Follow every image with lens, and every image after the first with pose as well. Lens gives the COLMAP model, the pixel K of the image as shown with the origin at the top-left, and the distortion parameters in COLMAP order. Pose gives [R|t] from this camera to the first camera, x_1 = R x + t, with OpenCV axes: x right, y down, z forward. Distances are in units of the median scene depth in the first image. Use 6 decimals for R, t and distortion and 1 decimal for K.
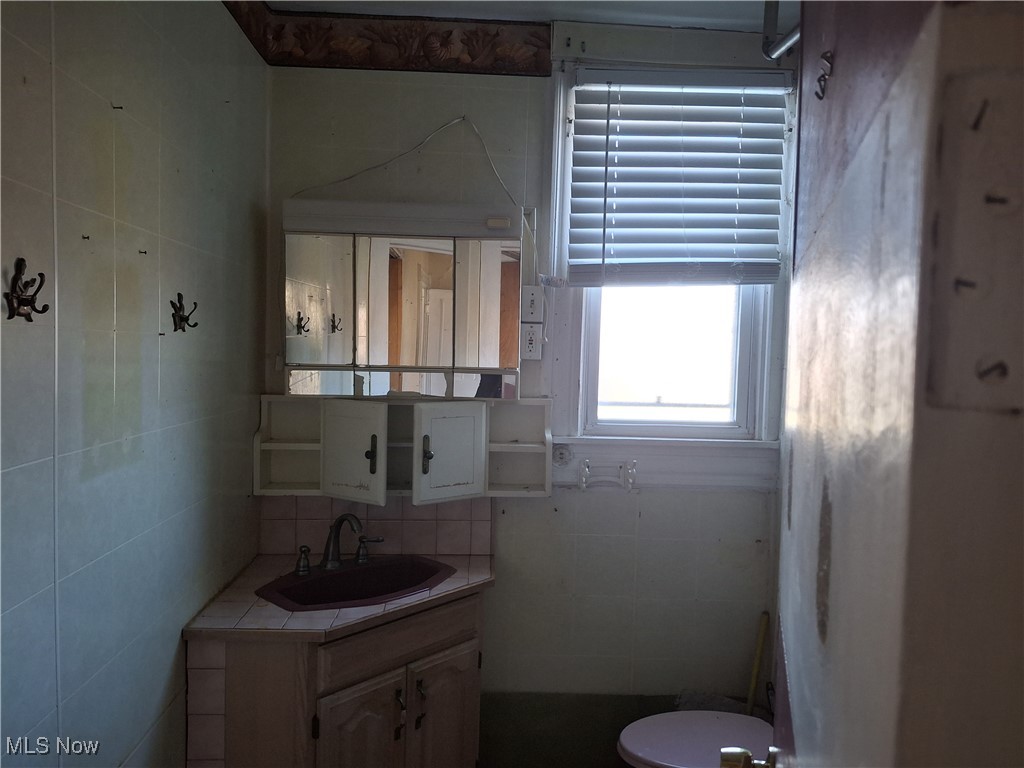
lens RADIAL K [[753.2, 0, 515.9], [0, 753.2, 385.6], [0, 0, 1]] dist [0.162065, -0.296738]
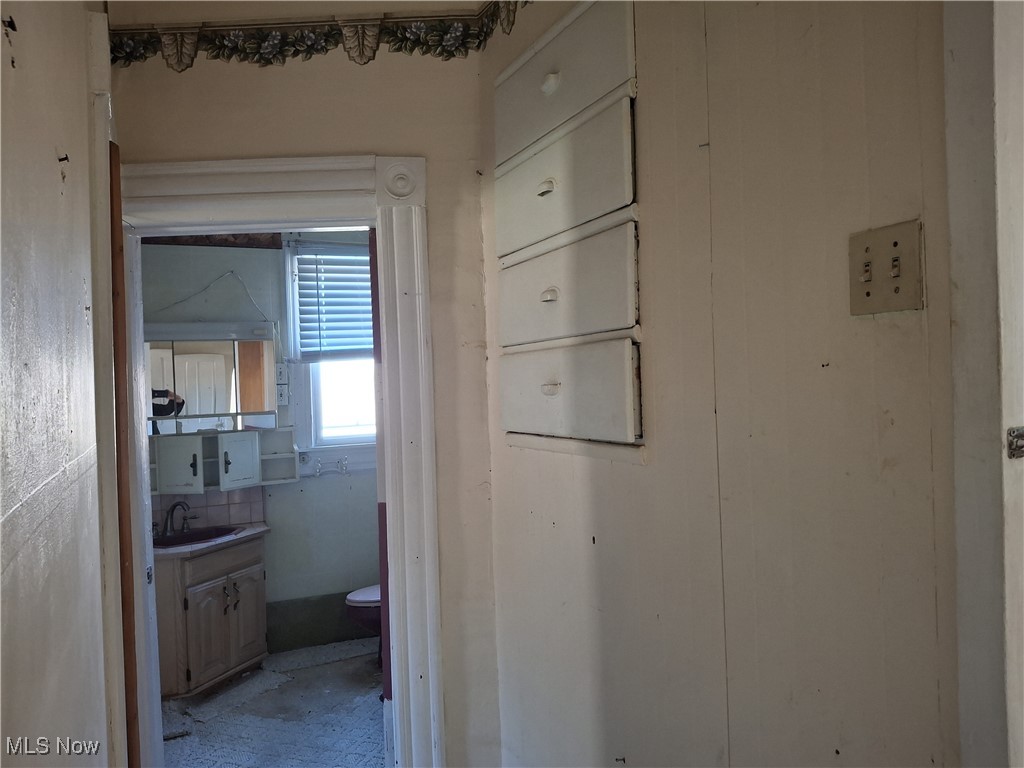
lens RADIAL K [[753.2, 0, 515.9], [0, 753.2, 385.6], [0, 0, 1]] dist [0.162065, -0.296738]
pose [[0.920944, -0.058391, 0.385296, -0.163349], [0.080636, 0.995866, -0.041817, 0.038088], [-0.381262, 0.069580, 0.921845, -0.867255]]
